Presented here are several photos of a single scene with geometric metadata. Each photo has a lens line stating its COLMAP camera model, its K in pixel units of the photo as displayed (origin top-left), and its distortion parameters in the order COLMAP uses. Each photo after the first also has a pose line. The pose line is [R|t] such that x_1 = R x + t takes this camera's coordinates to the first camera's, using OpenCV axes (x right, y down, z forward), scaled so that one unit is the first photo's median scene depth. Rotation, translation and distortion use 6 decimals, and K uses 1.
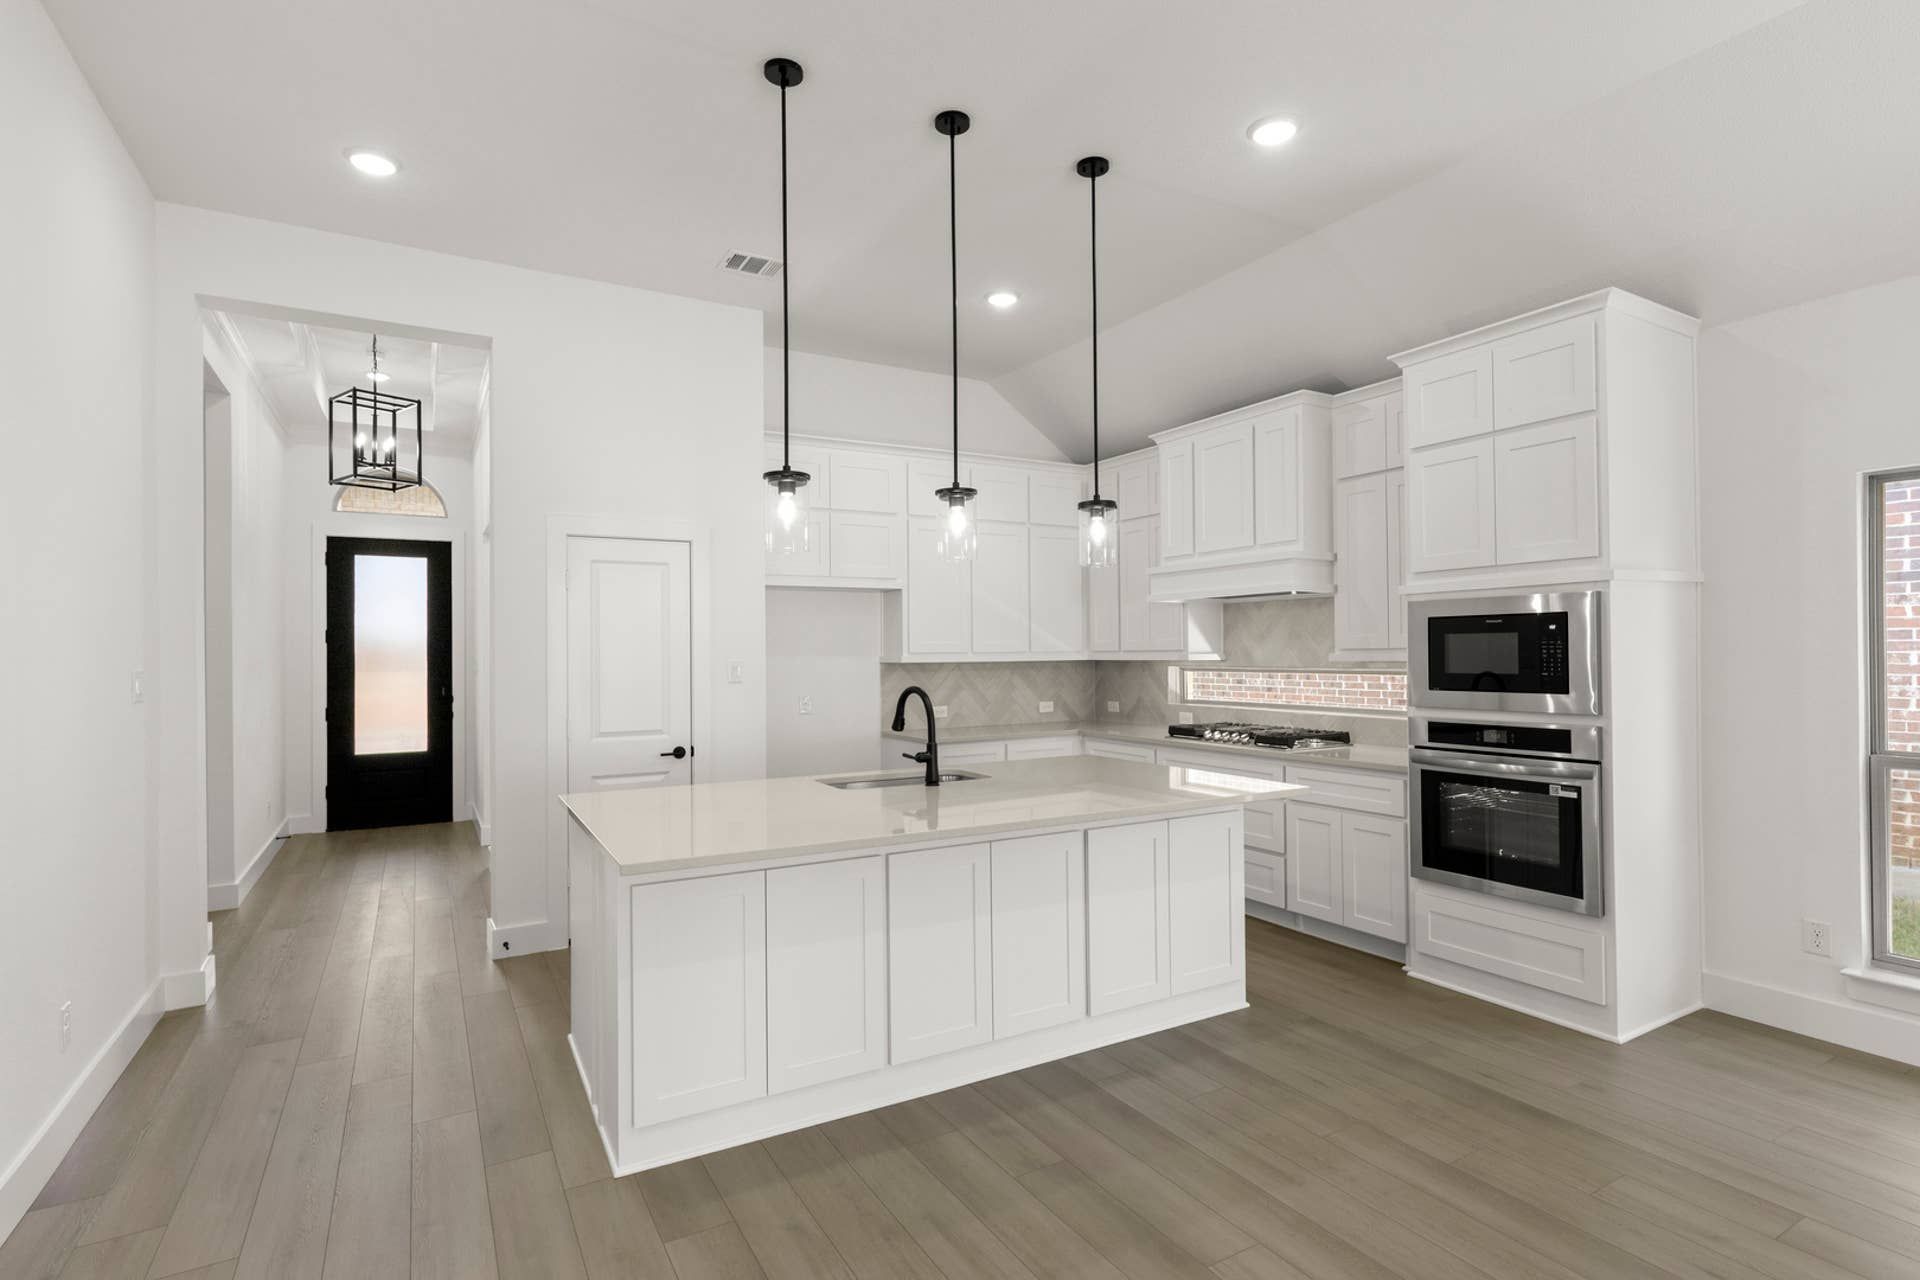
lens RADIAL K [[937.4, 0, 972.5], [0, 937.4, 643.7], [0, 0, 1]] dist [0.004243, -0.001758]
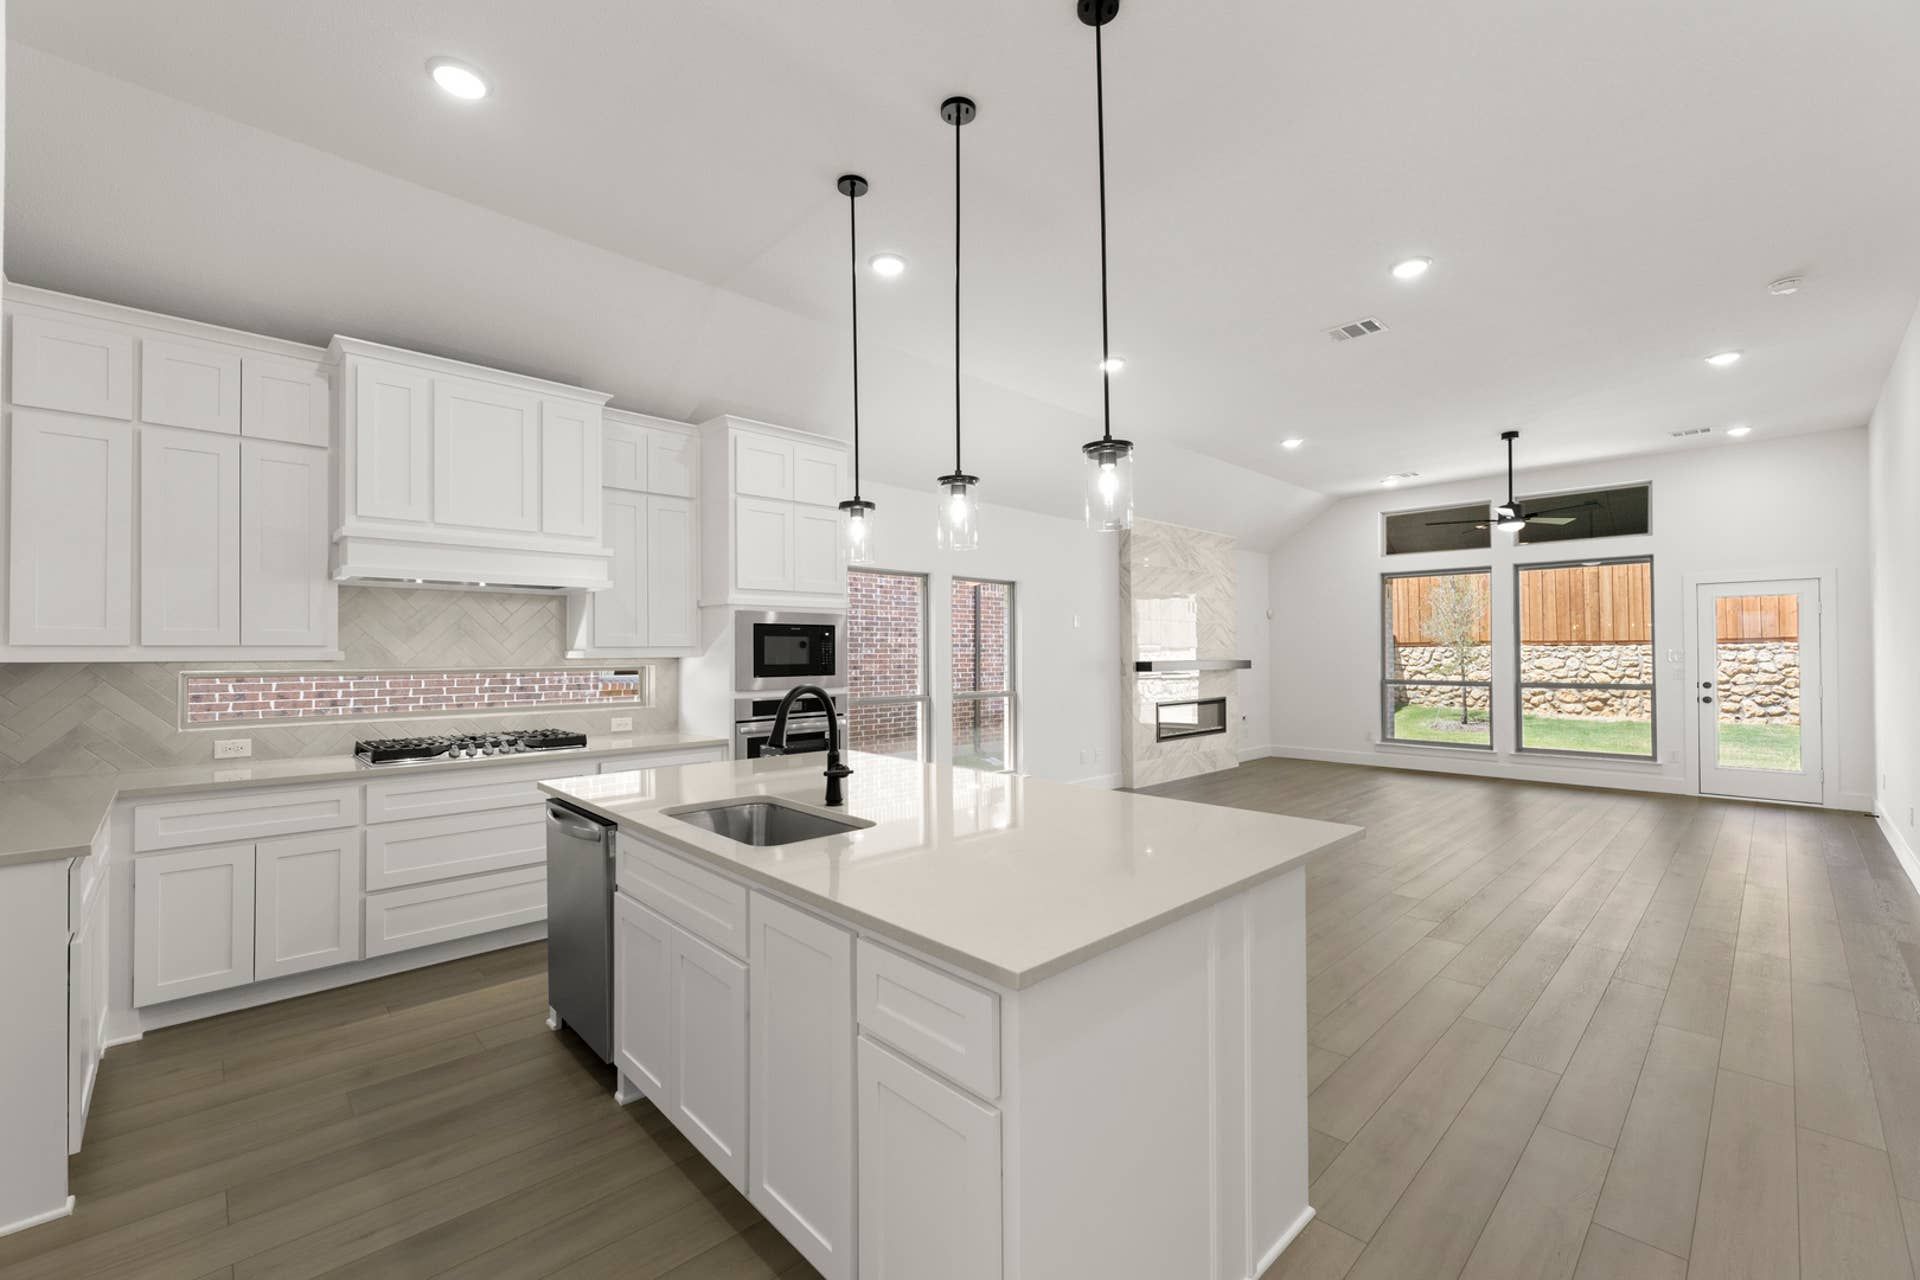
lens RADIAL K [[776.6, 0, 963.2], [0, 776.6, 640.0], [0, 0, 1]] dist [0.009478, 0.000169]
pose [[-0.218992, 0.024490, 0.975419, -0.614988], [-0.003538, 0.999658, -0.025893, 0.021546], [-0.975720, -0.009121, -0.218830, 0.879441]]
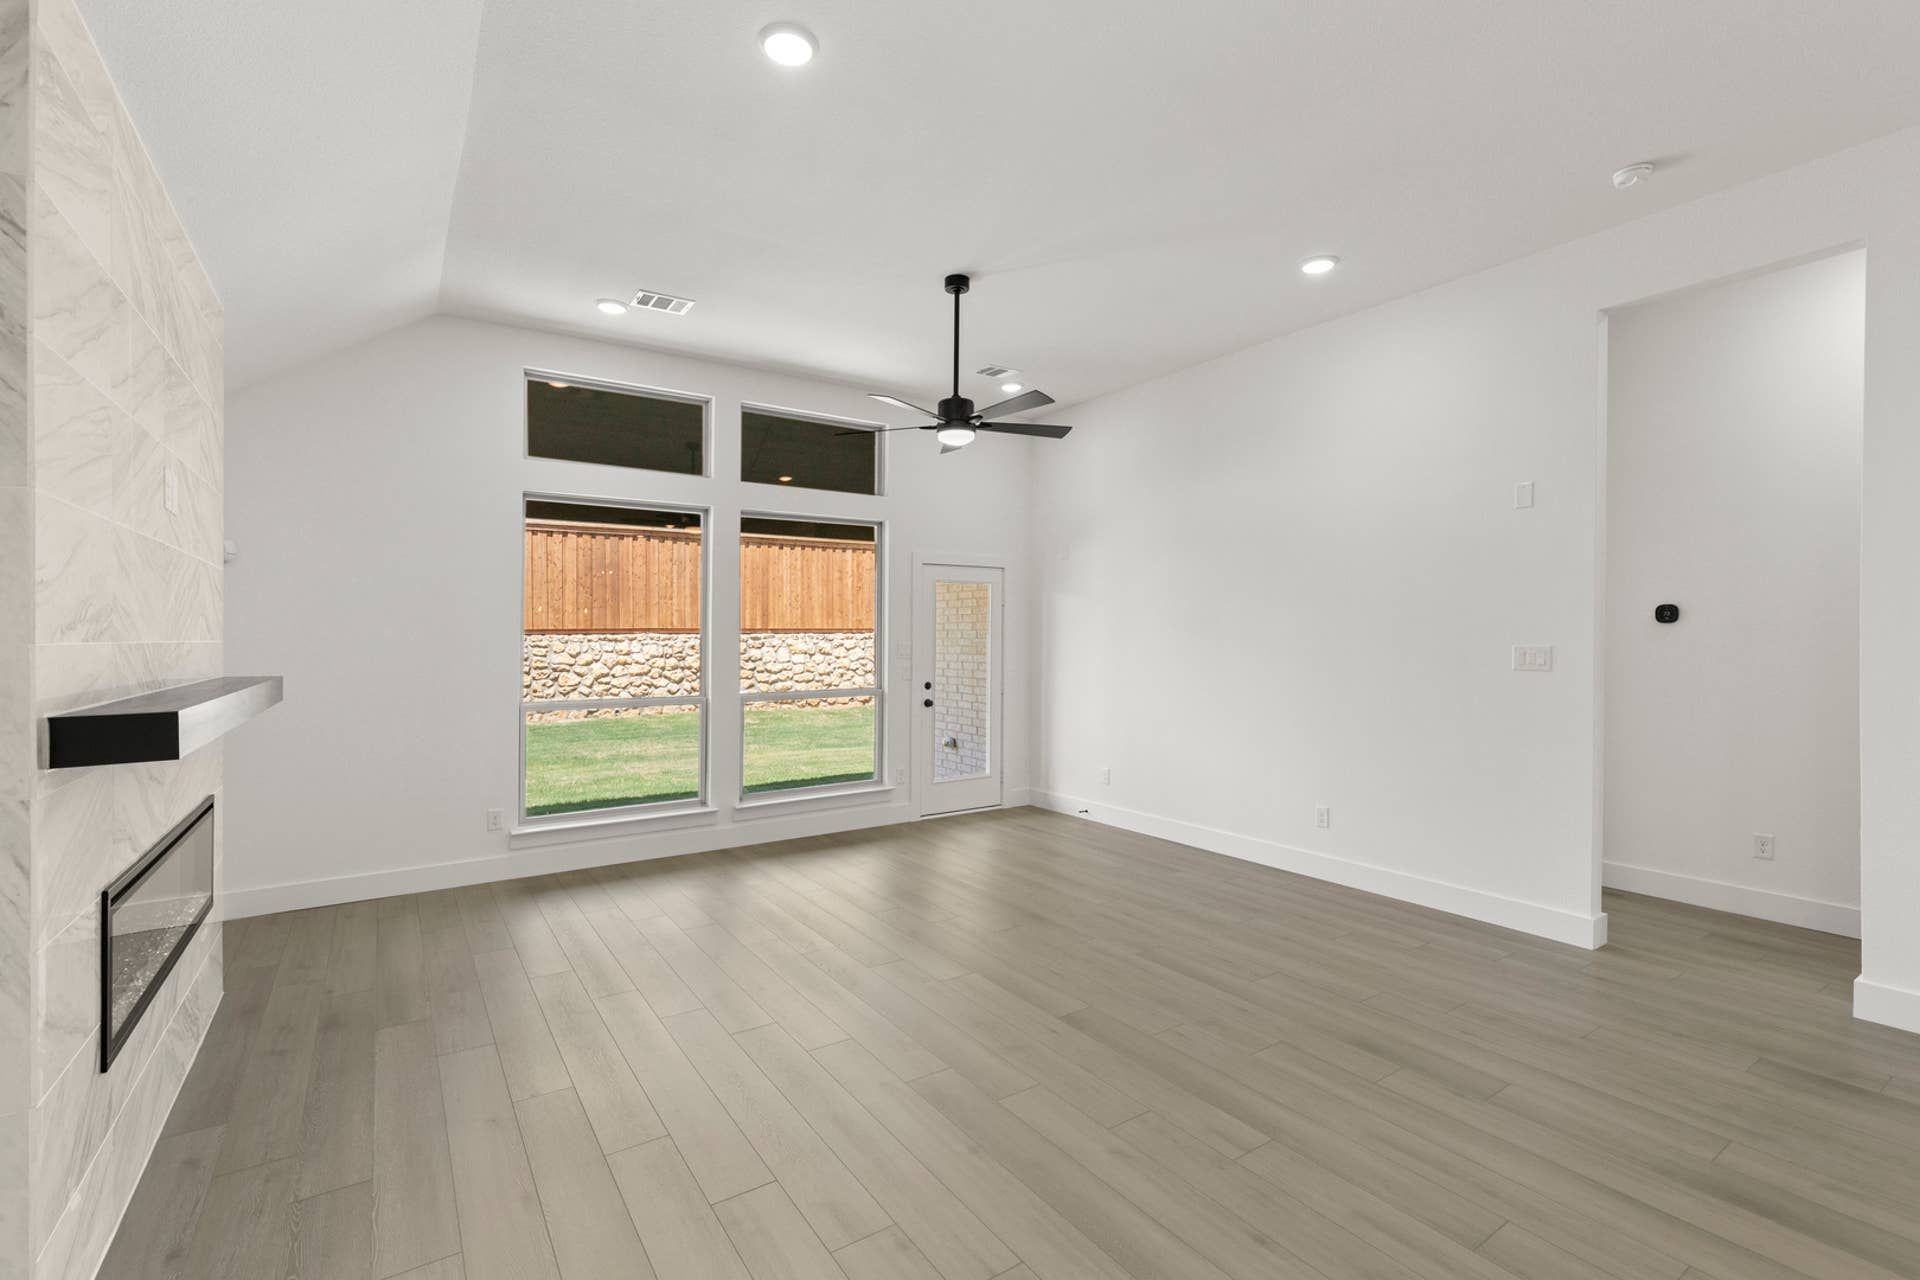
lens RADIAL K [[850.4, 0, 954.5], [0, 850.4, 646.4], [0, 0, 1]] dist [-0.013522, -0.000276]
pose [[-0.999066, 0.013493, -0.041038, 0.717147], [0.013376, 0.999906, 0.003134, -0.005174], [0.041077, 0.002583, -0.999153, 0.463919]]
